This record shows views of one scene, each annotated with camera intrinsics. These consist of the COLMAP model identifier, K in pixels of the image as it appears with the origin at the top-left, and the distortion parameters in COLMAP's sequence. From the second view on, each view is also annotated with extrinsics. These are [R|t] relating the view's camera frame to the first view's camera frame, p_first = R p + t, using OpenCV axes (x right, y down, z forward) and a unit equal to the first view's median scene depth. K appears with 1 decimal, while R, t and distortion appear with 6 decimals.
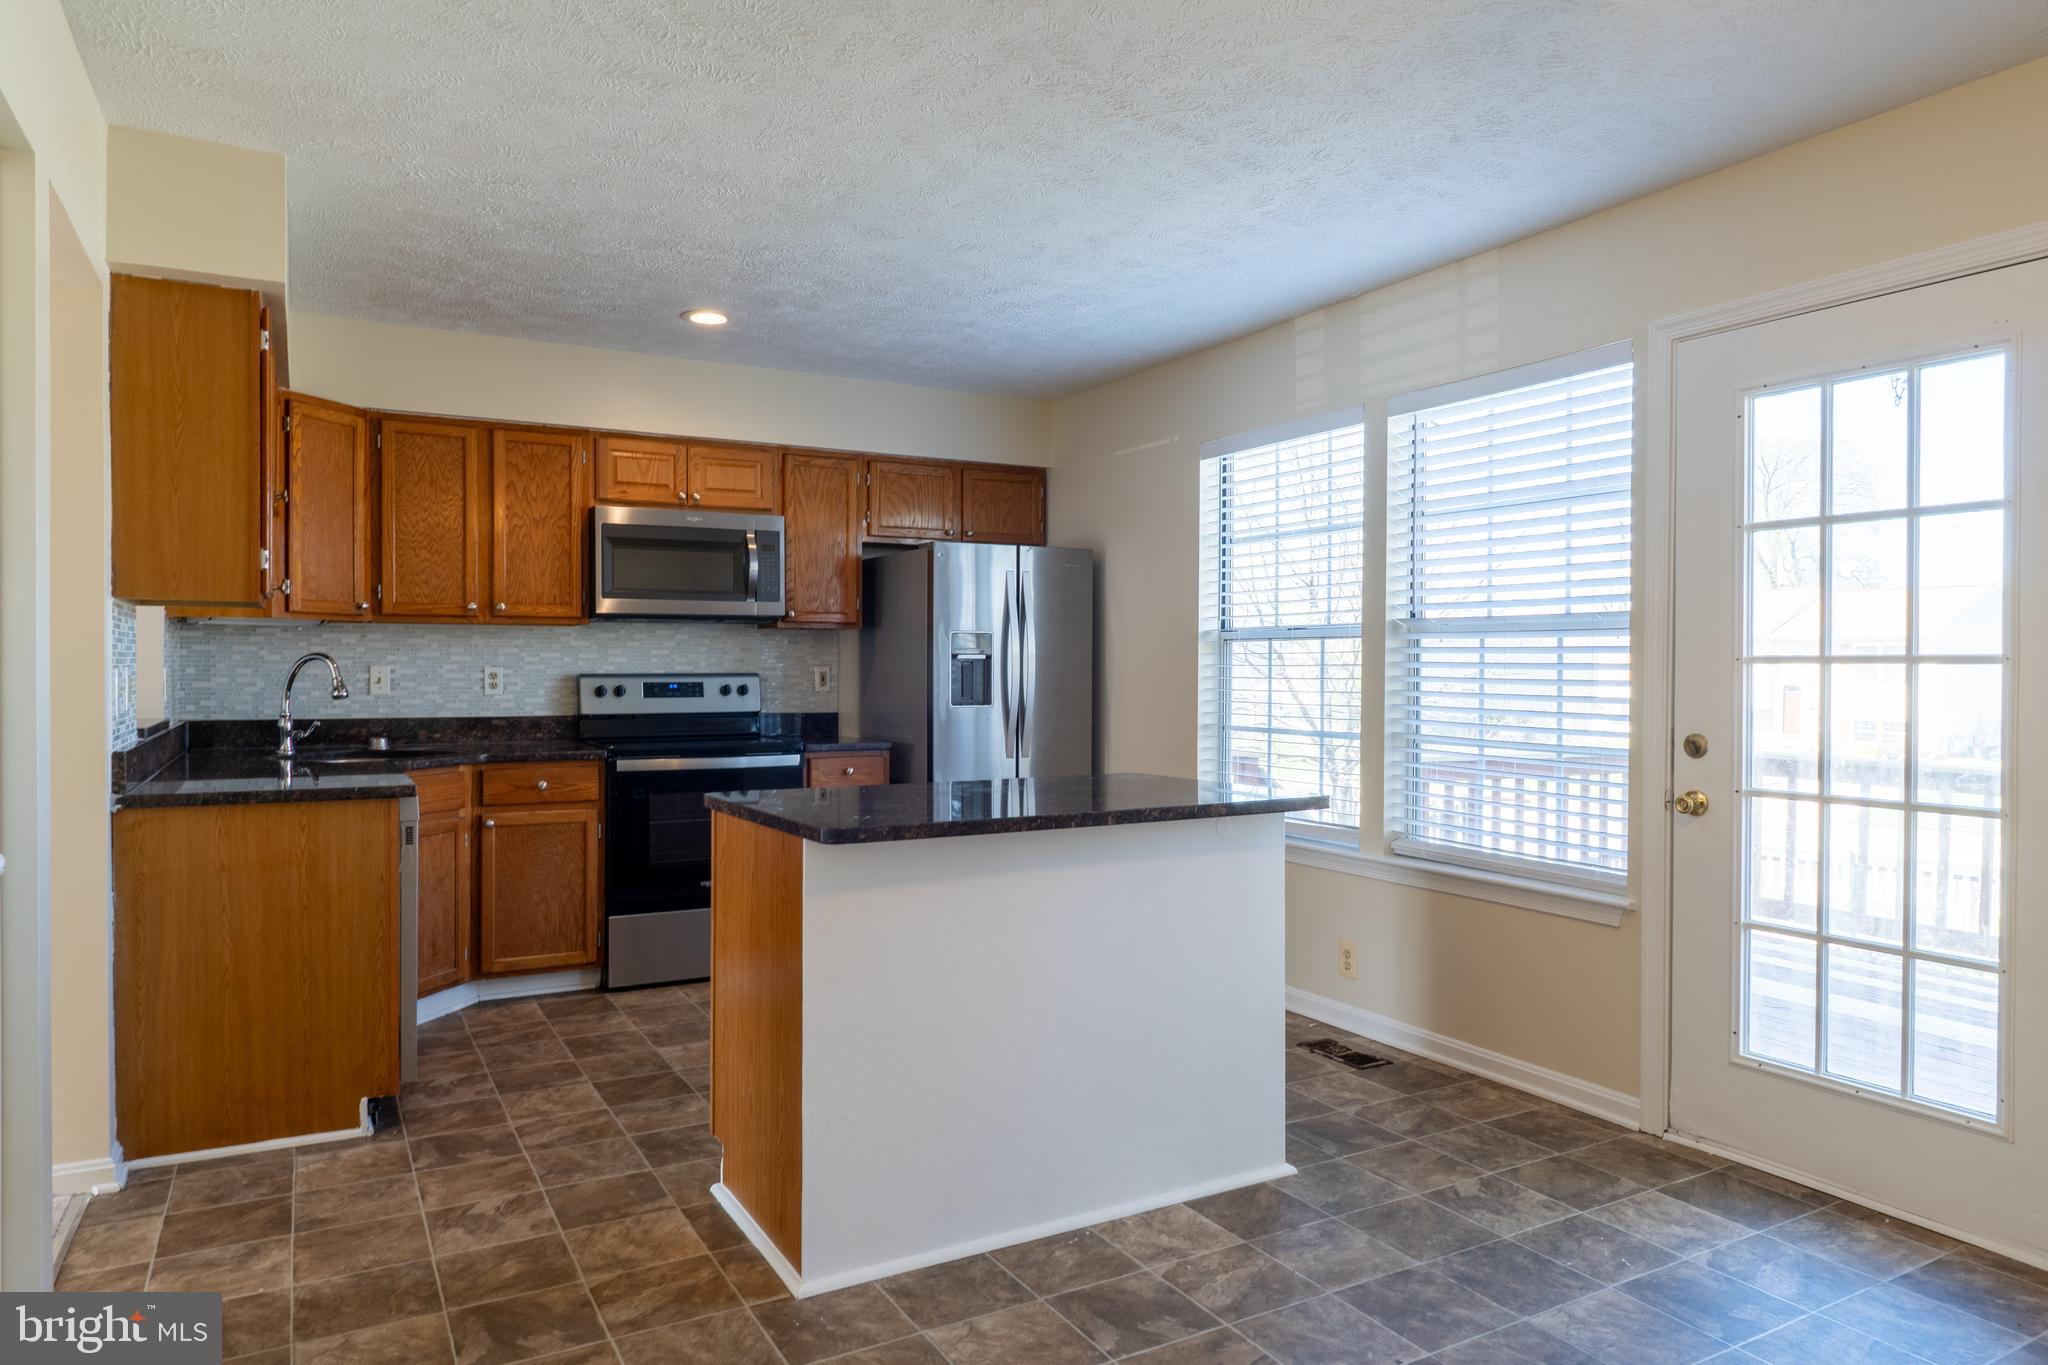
lens RADIAL K [[1273.9, 0, 1024.0], [0, 1273.9, 682.5], [0, 0, 1]] dist [-0.003120, -0.005056]
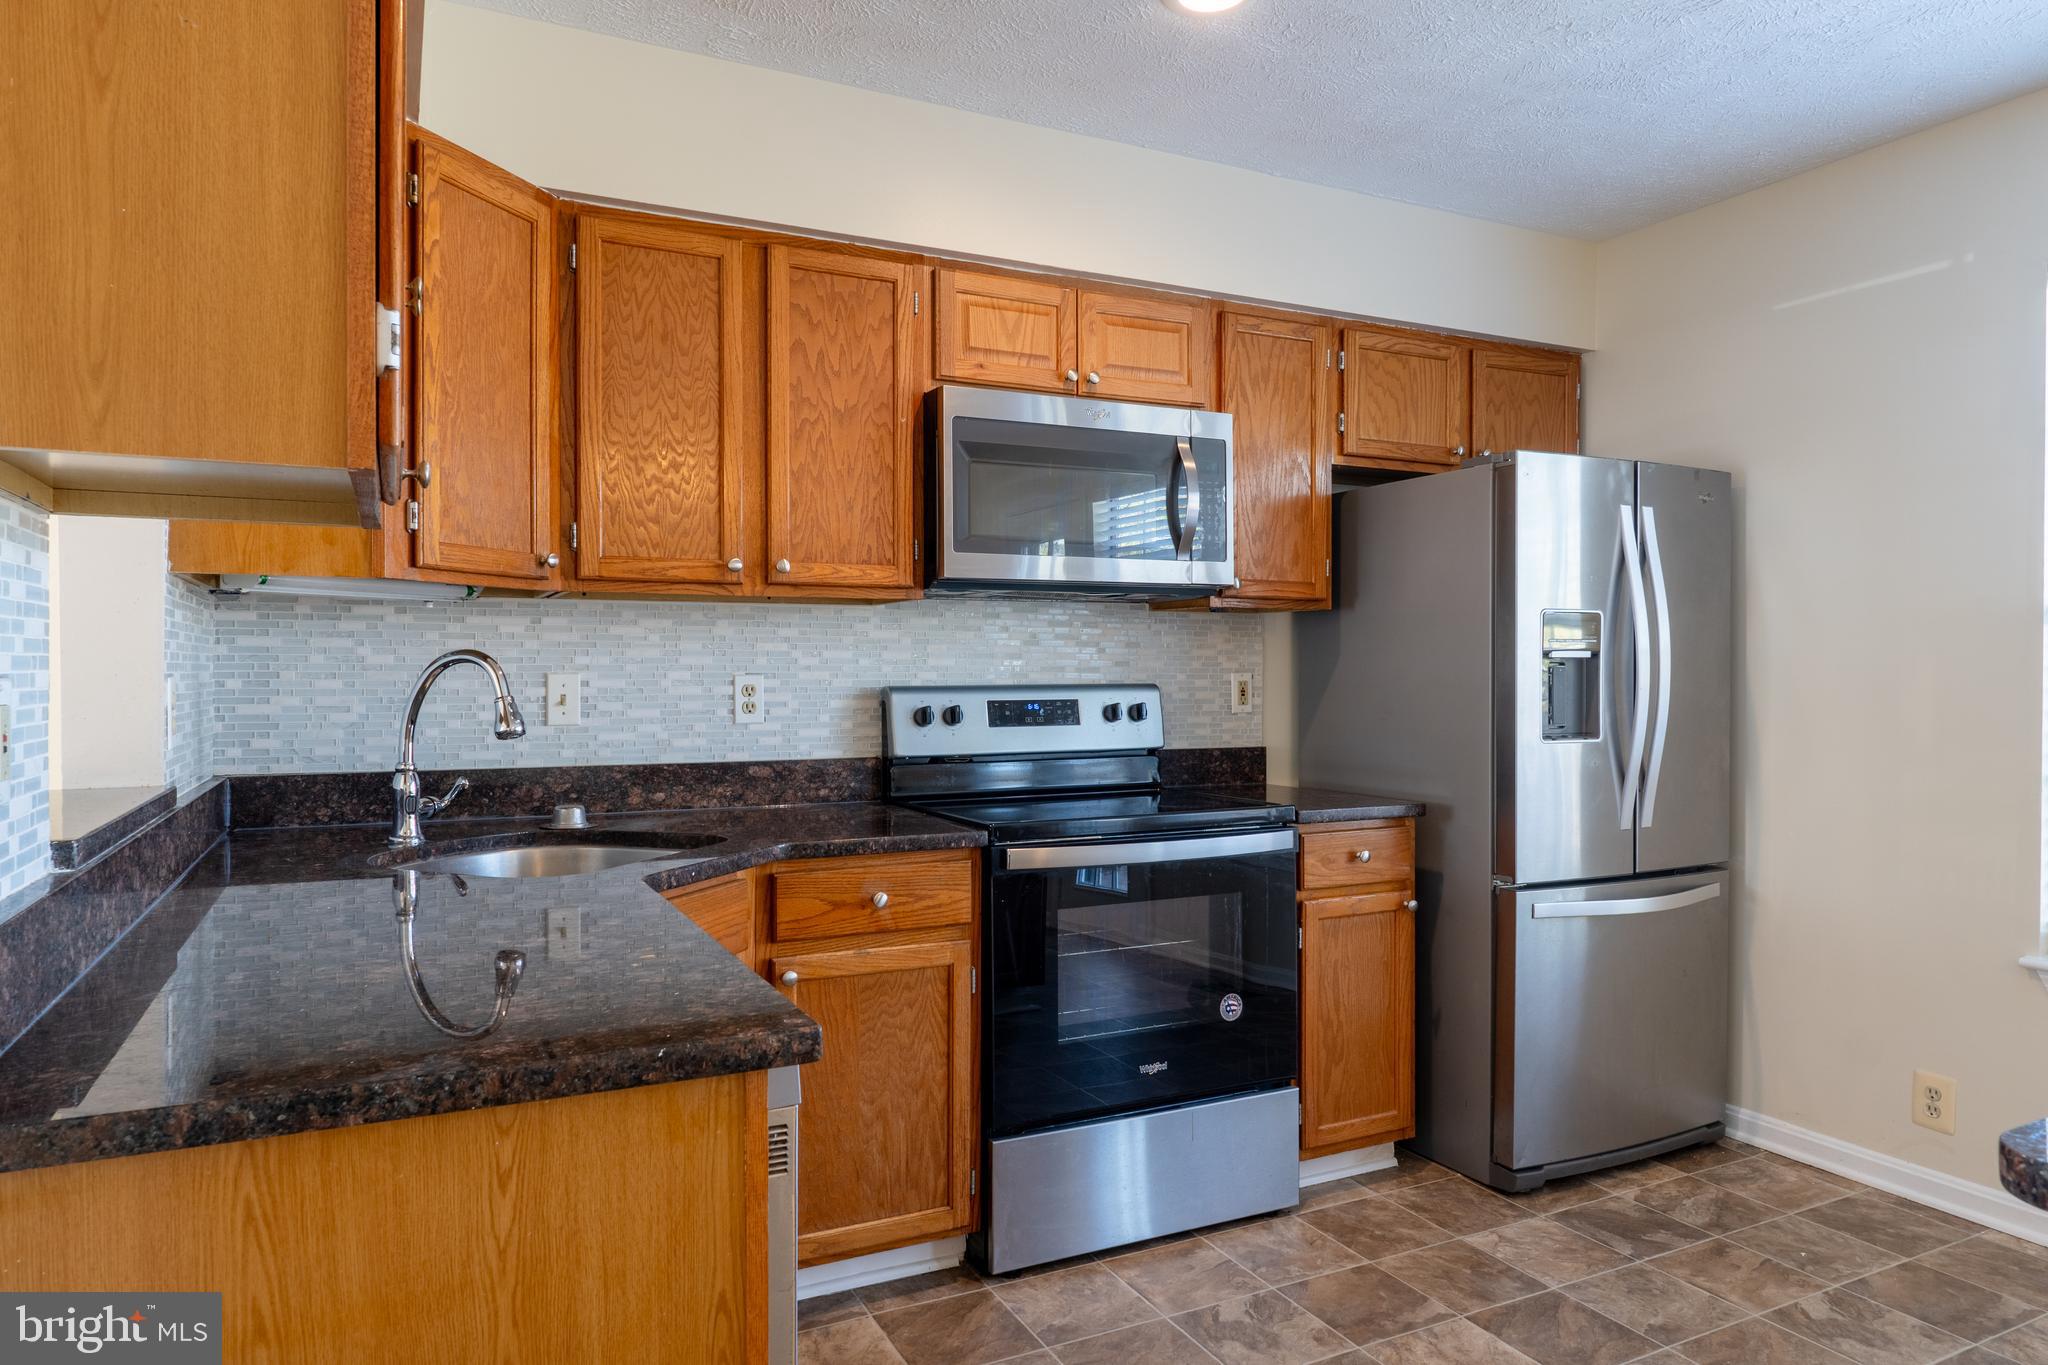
lens RADIAL K [[1273.9, 0, 1024.0], [0, 1273.9, 682.5], [0, 0, 1]] dist [-0.003120, -0.005056]
pose [[0.998610, -0.003390, -0.052596, -0.272522], [0.003151, 0.999984, -0.004633, -0.006074], [0.052611, 0.004461, 0.998605, 0.446442]]
